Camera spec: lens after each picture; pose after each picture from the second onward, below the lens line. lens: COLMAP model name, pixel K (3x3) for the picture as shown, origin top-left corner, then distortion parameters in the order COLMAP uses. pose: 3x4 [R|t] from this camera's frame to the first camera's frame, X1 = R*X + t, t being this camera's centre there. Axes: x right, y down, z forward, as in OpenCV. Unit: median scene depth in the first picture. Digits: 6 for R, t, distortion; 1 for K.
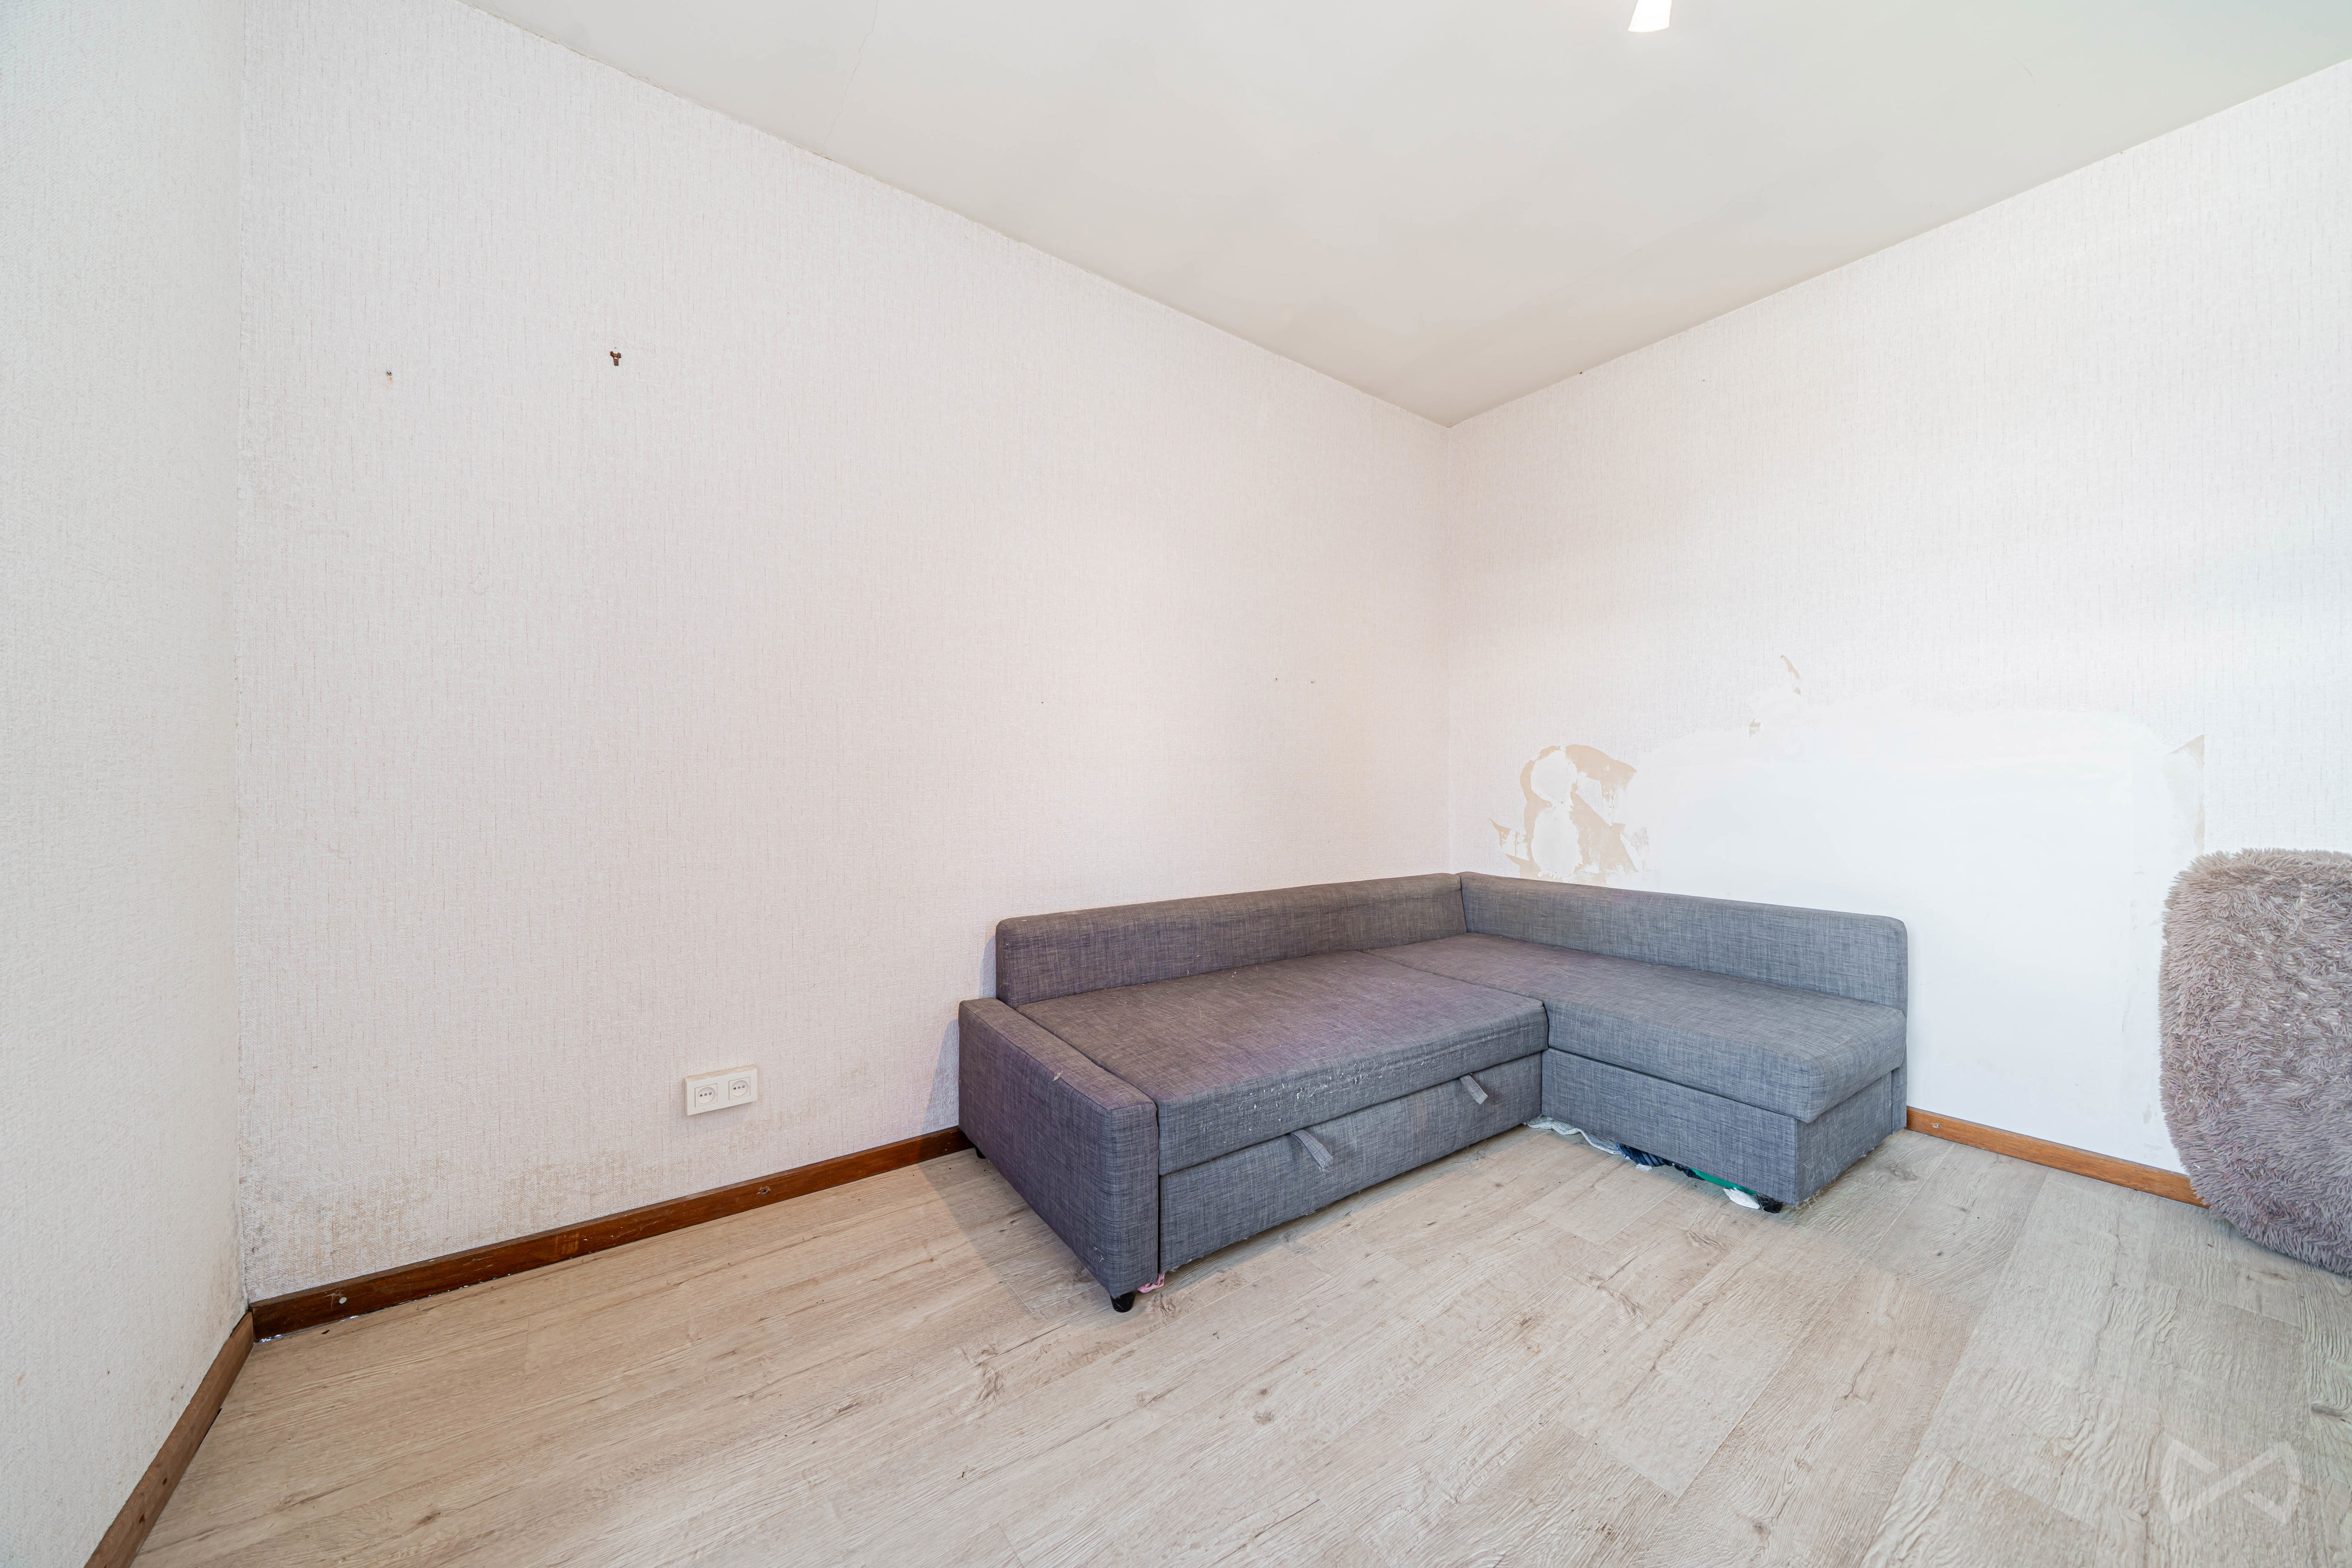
lens RADIAL K [[802.1, 0, 1174.3], [0, 802.1, 778.2], [0, 0, 1]] dist [-0.008561, 0.000098]
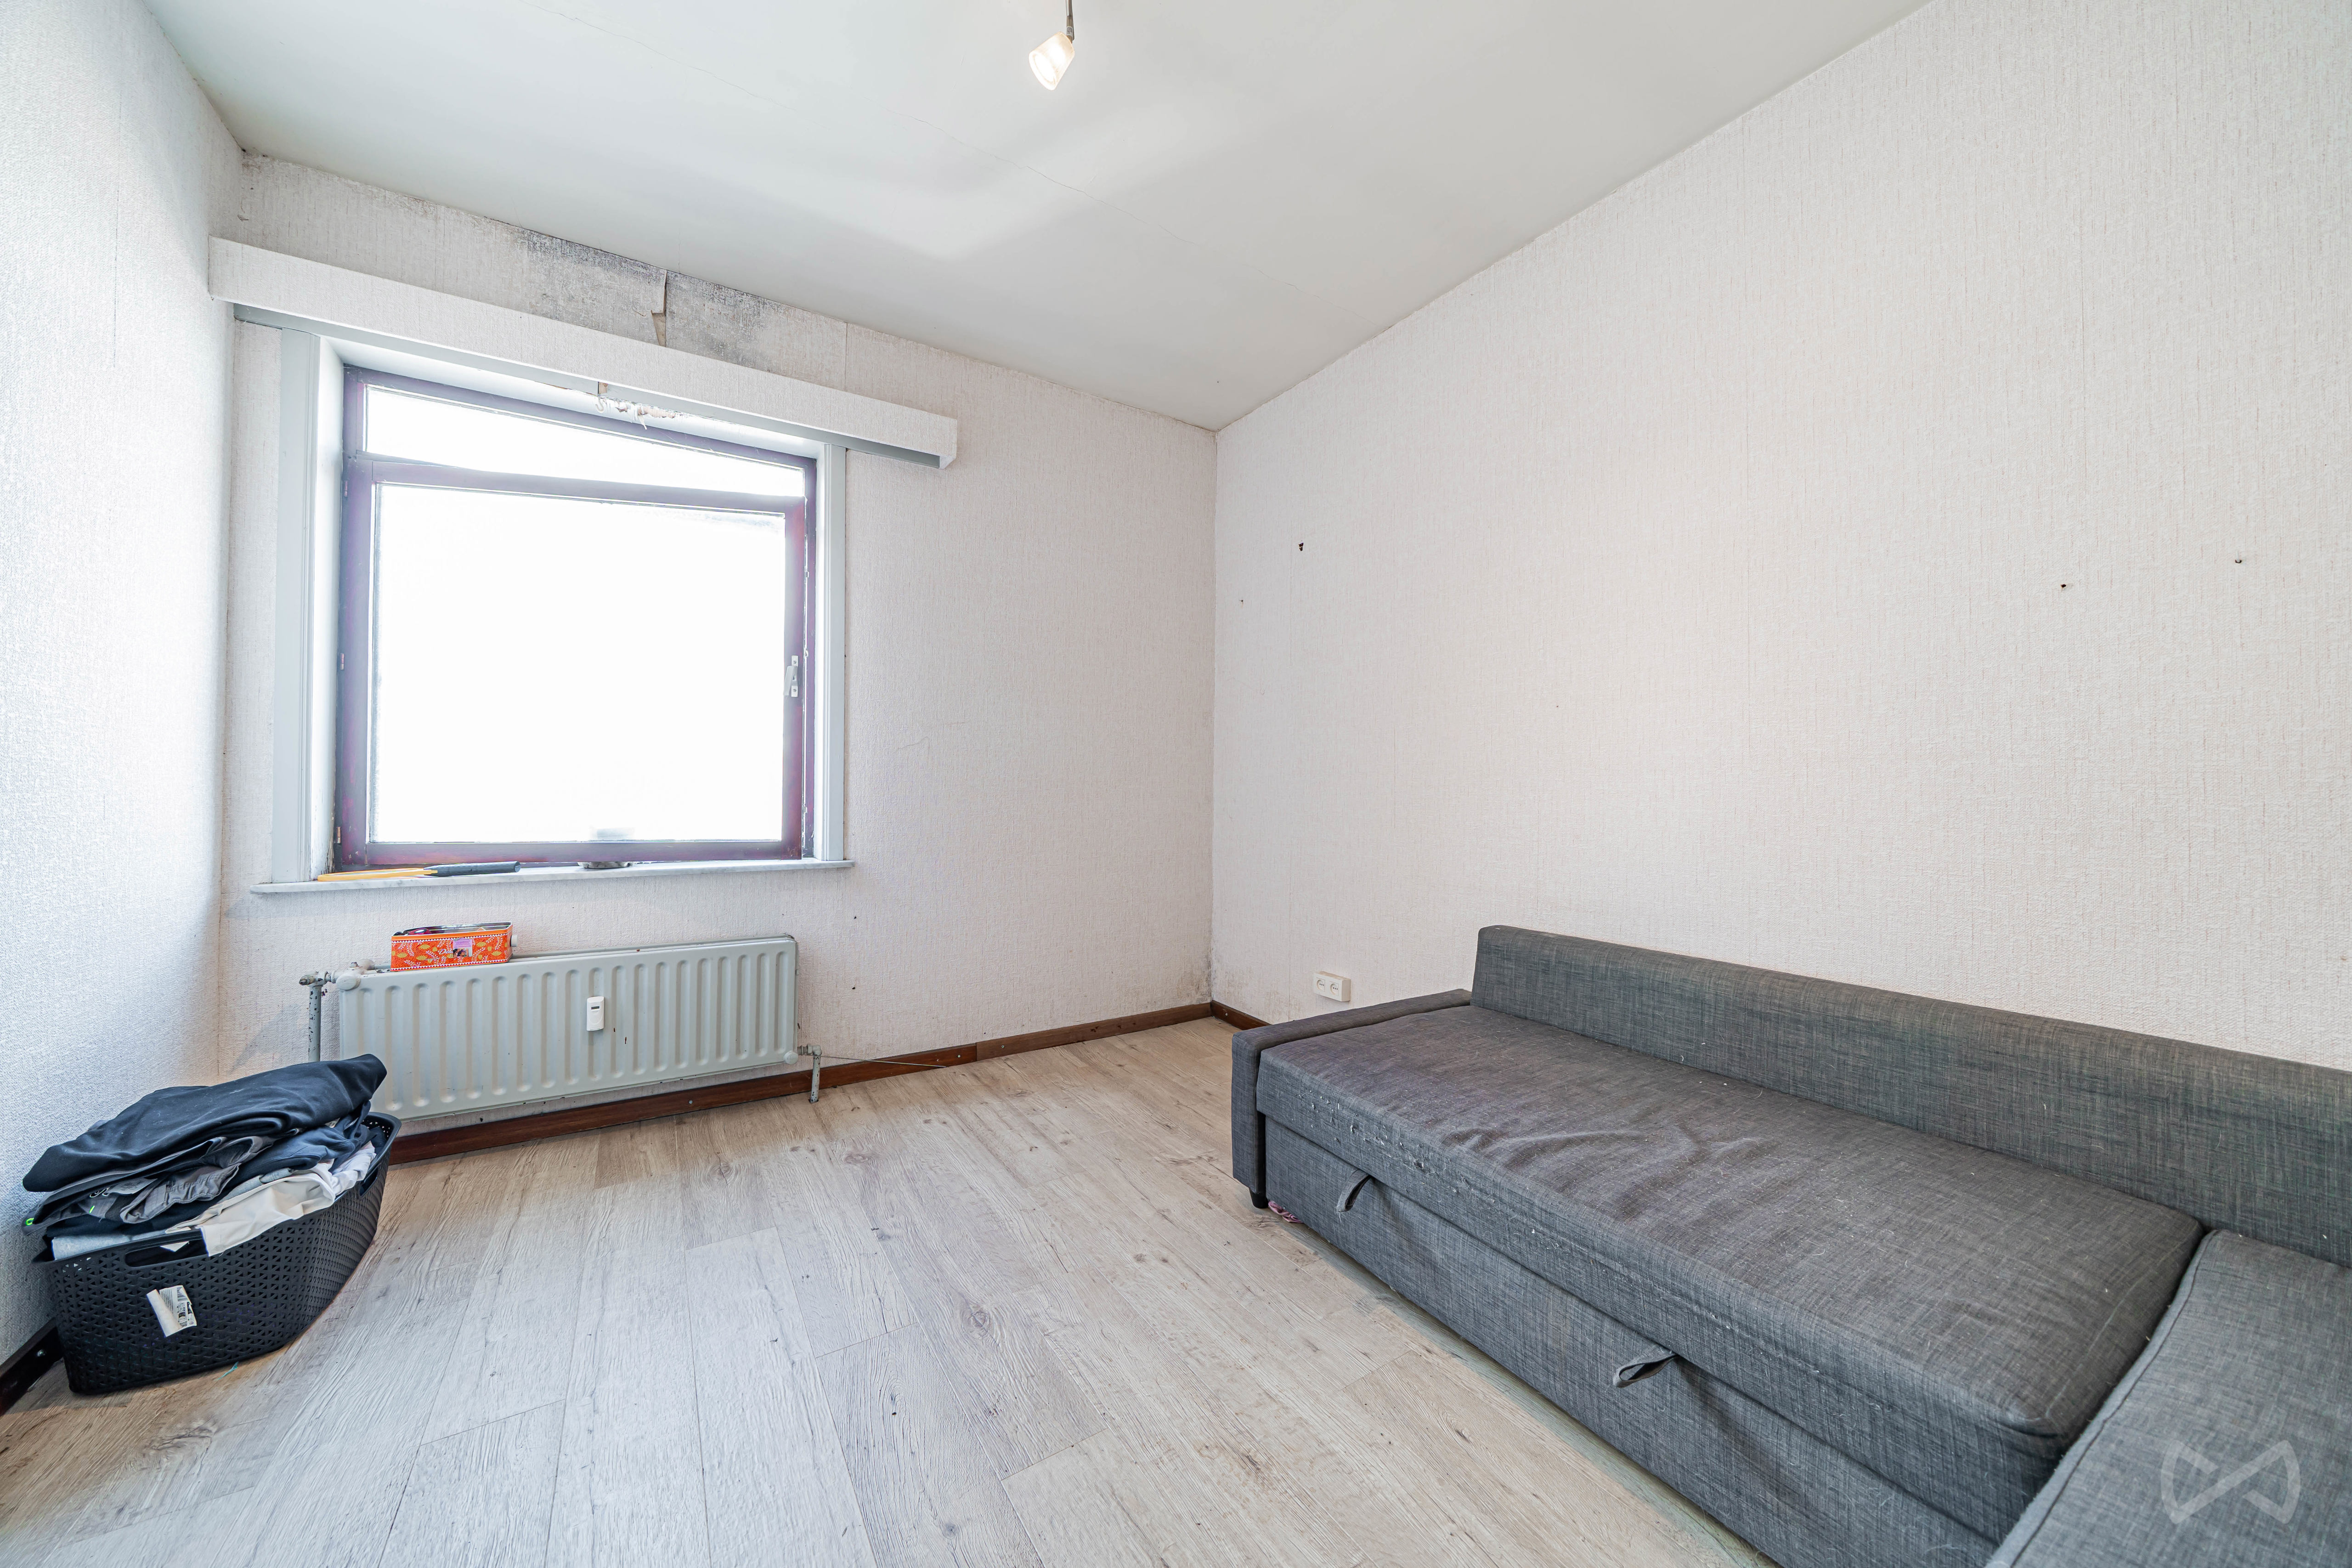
lens RADIAL K [[802.1, 0, 1171.0], [0, 802.1, 781.2], [0, 0, 1]] dist [-0.008561, 0.000098]
pose [[-0.062186, -0.005572, -0.998049, 1.021477], [-0.004156, 0.999977, -0.005323, -0.001333], [0.998056, 0.003817, -0.062207, 0.787455]]
